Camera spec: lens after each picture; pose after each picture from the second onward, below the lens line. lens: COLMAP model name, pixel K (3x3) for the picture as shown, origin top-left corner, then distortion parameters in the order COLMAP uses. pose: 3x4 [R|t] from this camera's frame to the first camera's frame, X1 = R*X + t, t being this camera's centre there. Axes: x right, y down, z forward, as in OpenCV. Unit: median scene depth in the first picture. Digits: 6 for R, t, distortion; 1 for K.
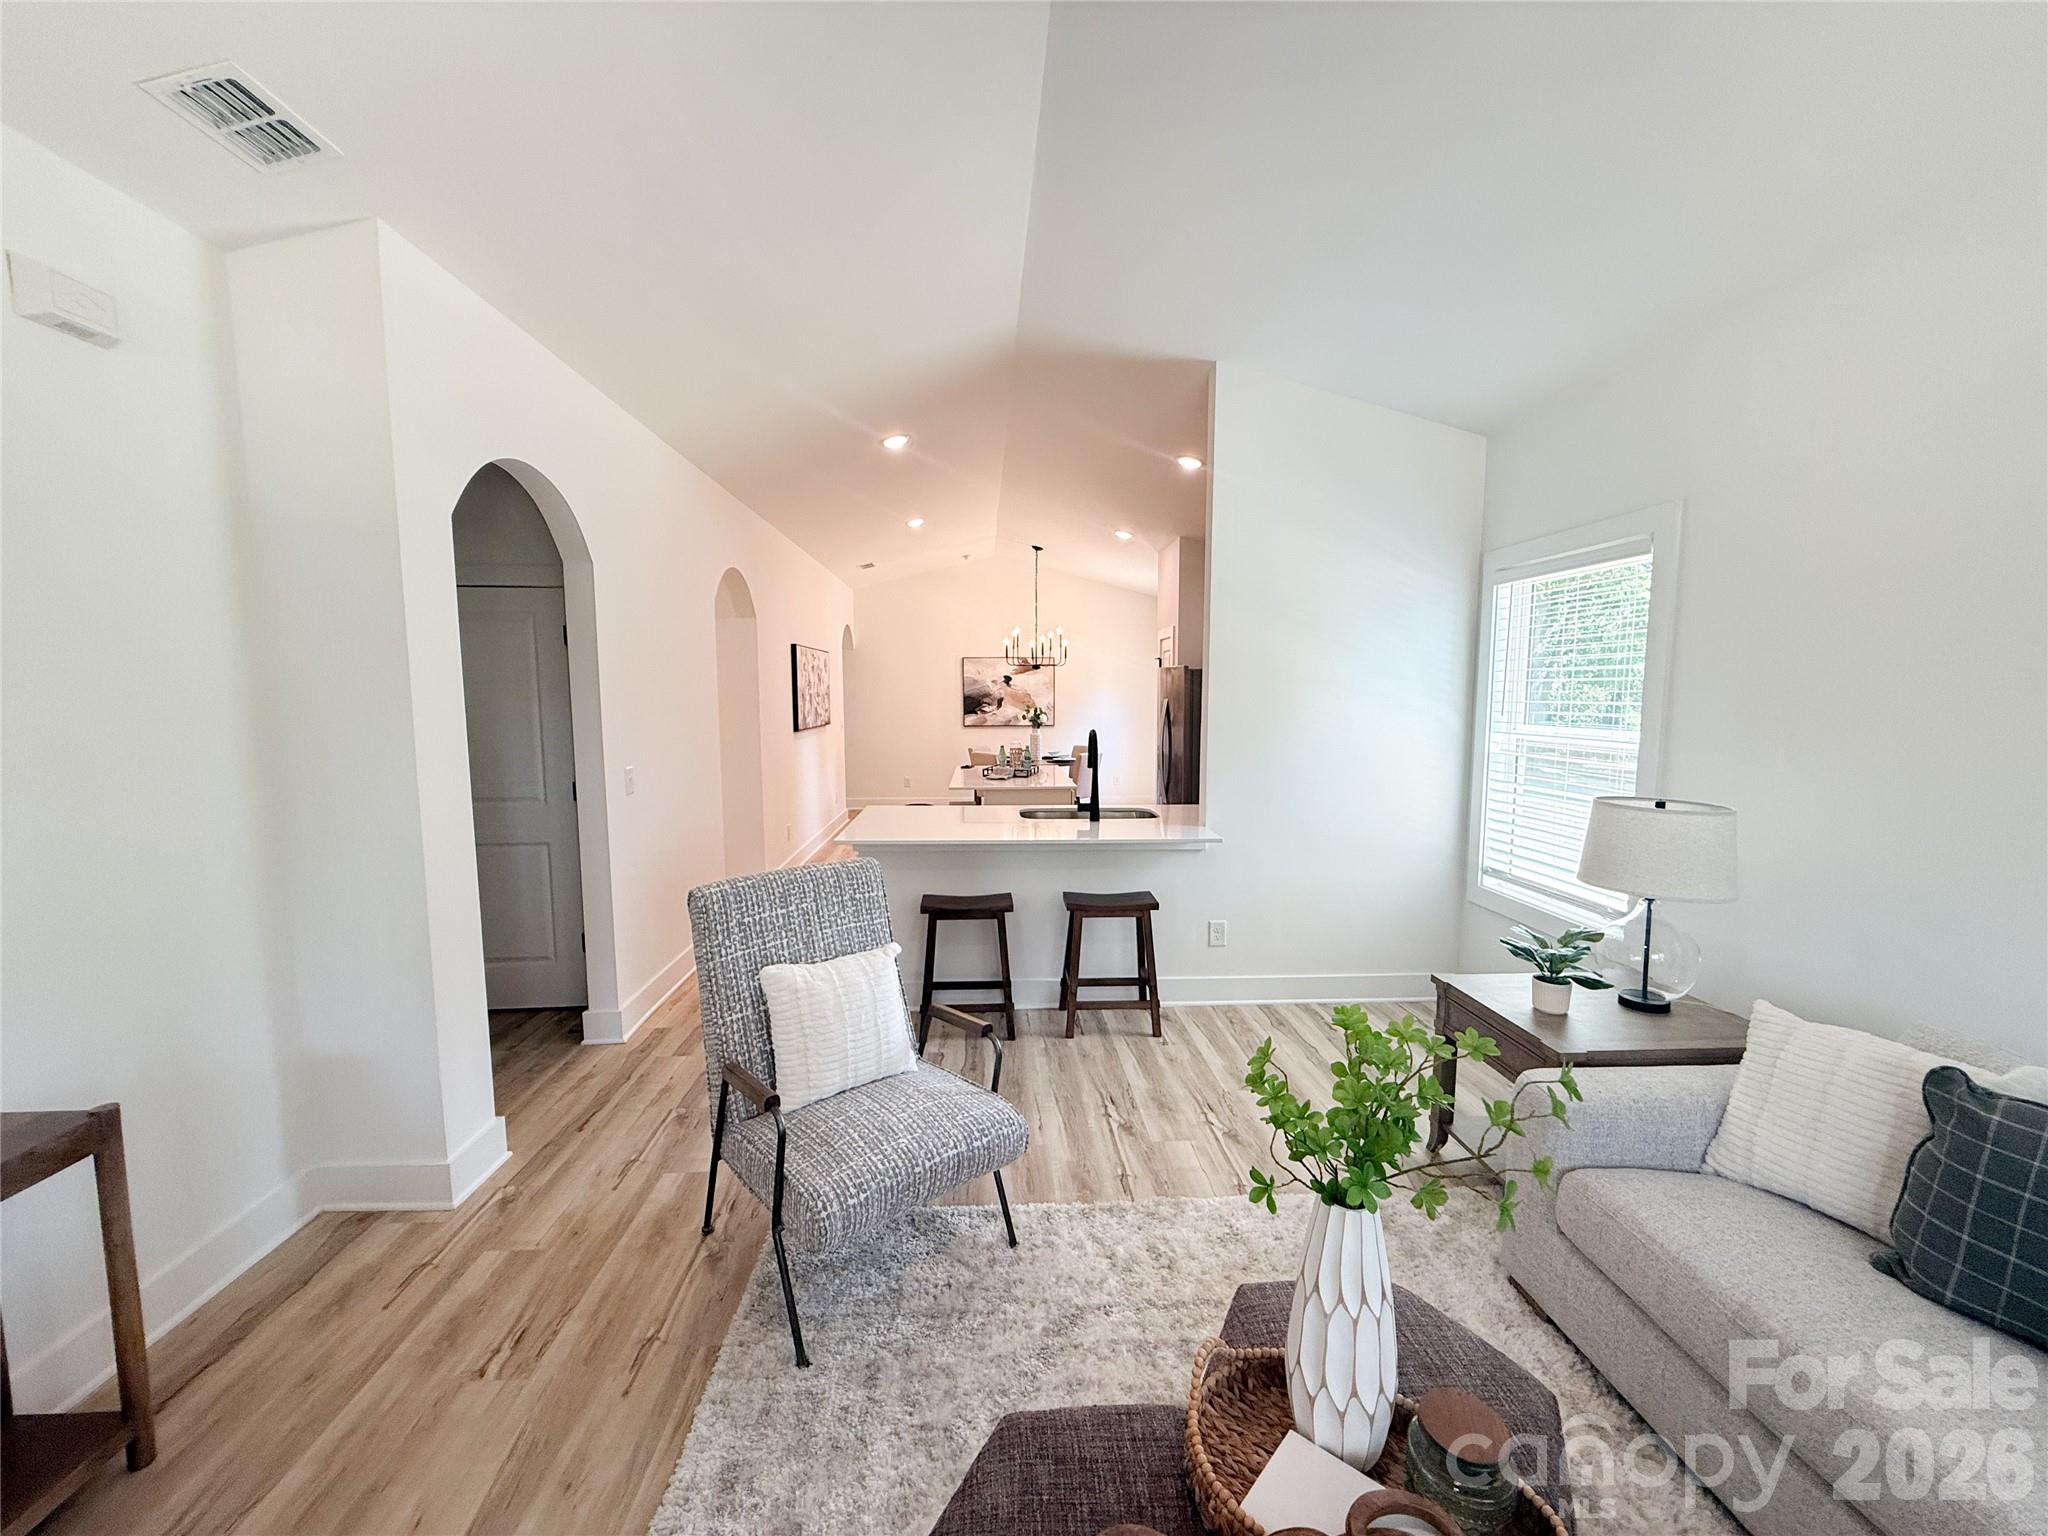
lens RADIAL K [[813.1, 0, 1017.9], [0, 813.1, 771.3], [0, 0, 1]] dist [0.000048, 0.000030]
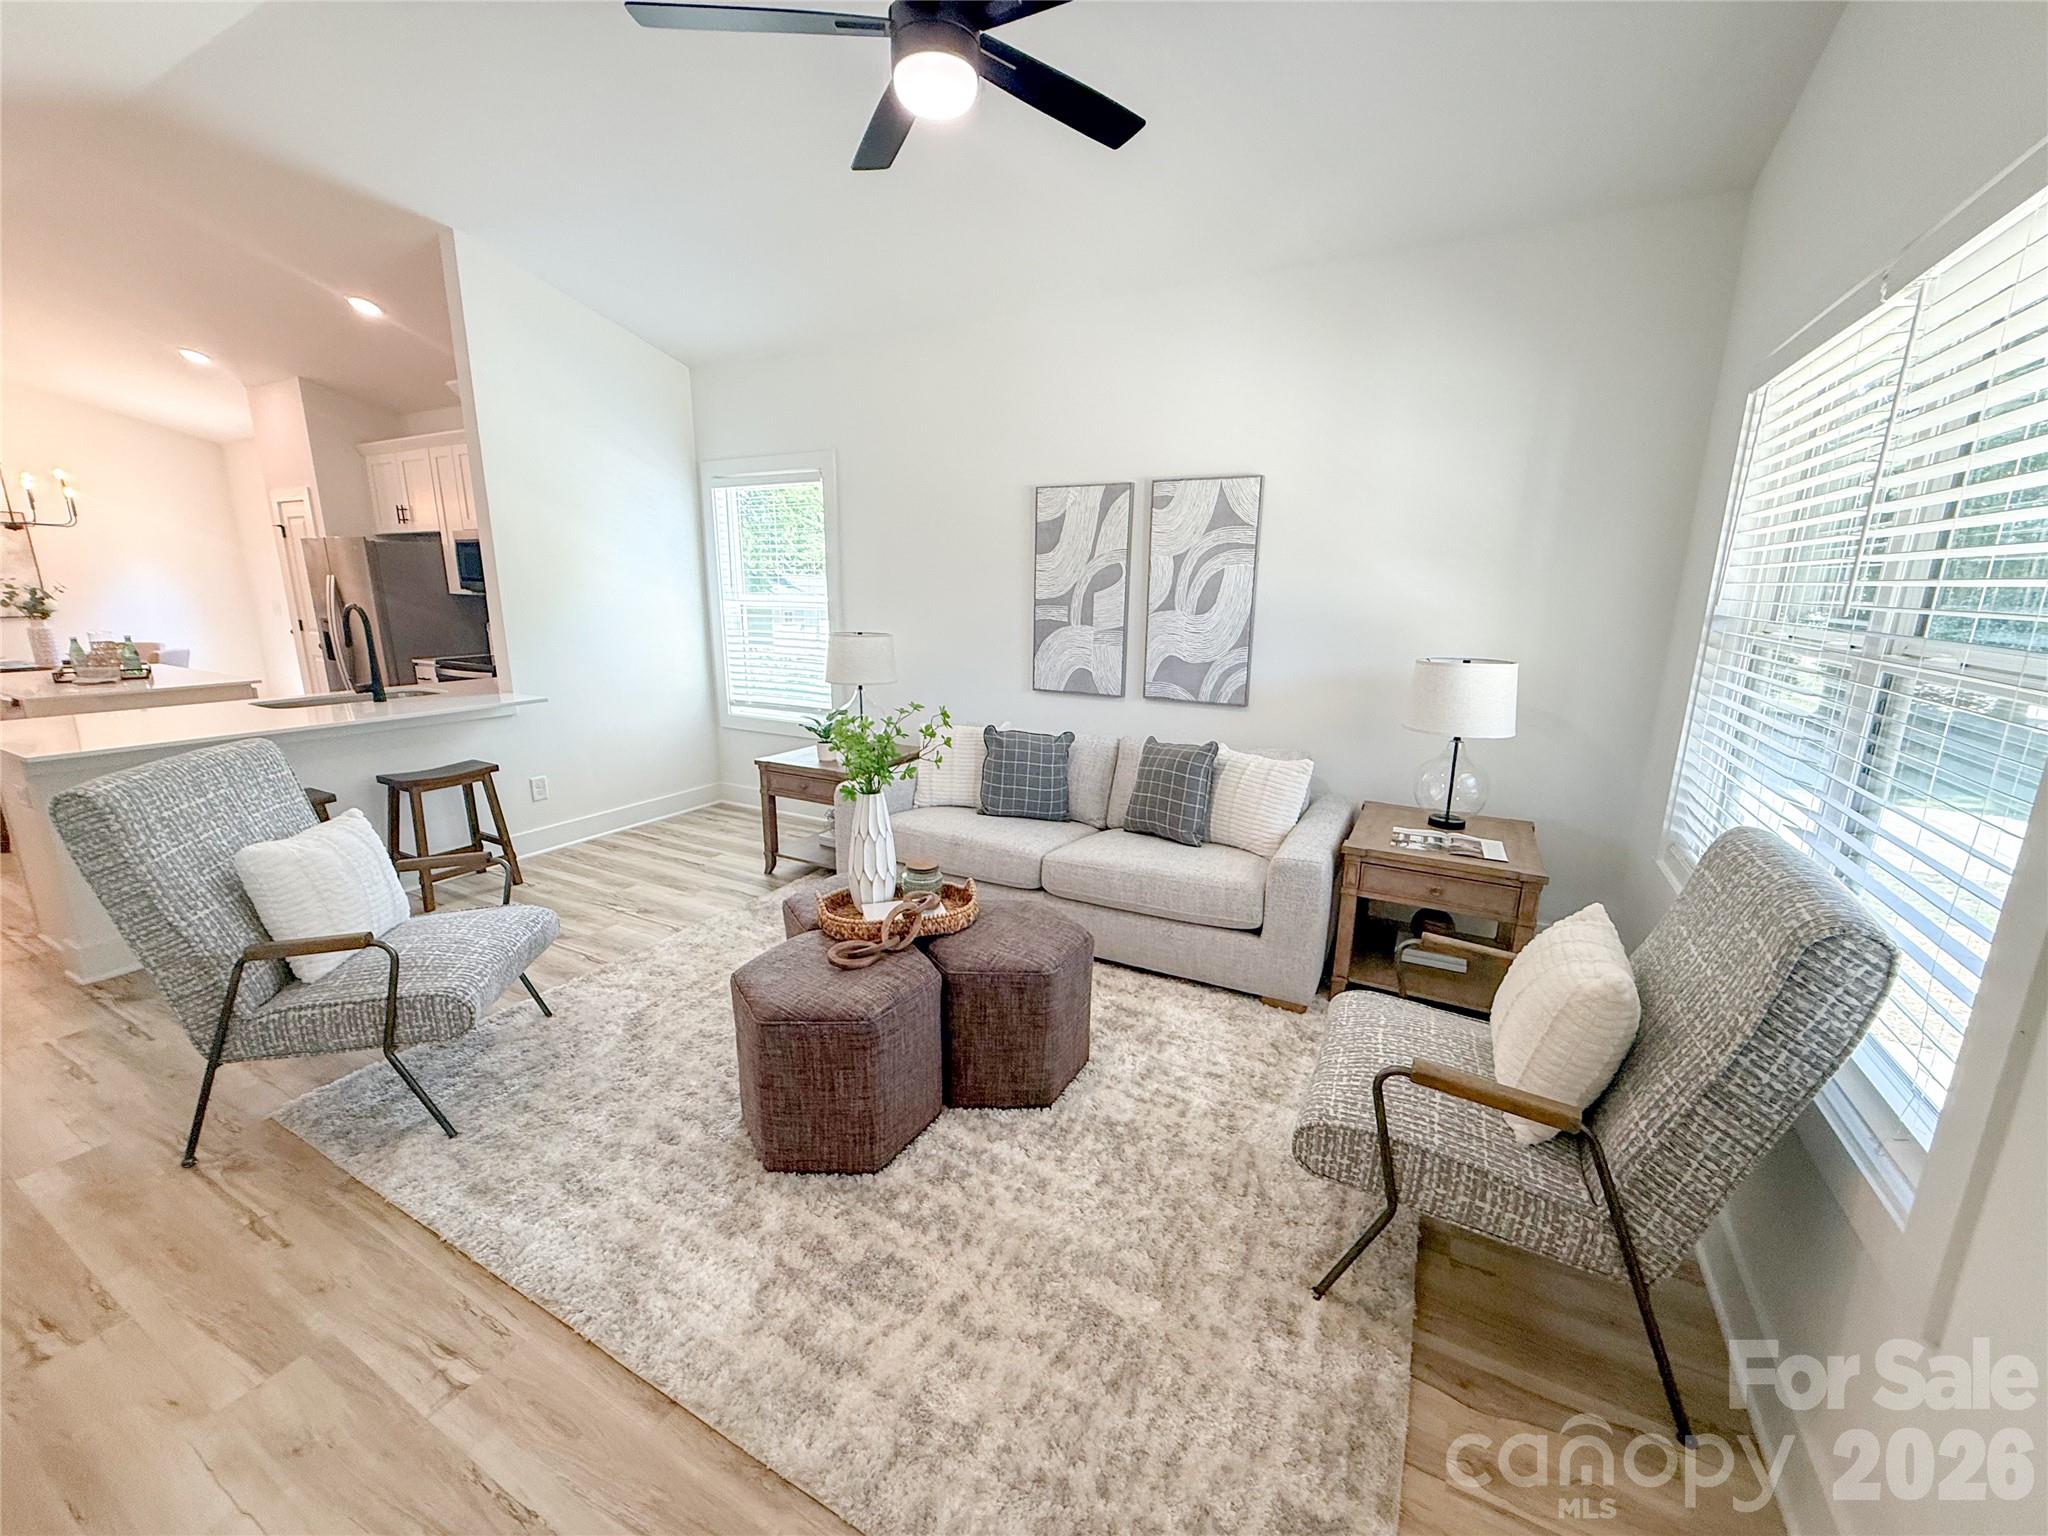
lens RADIAL K [[813.1, 0, 1017.9], [0, 813.1, 771.3], [0, 0, 1]] dist [0.000048, 0.000030]
pose [[0.519439, -0.187676, 0.833643, -0.505169], [0.074809, 0.981825, 0.174423, 0.047163], [-0.851227, -0.028238, 0.524038, -0.205004]]
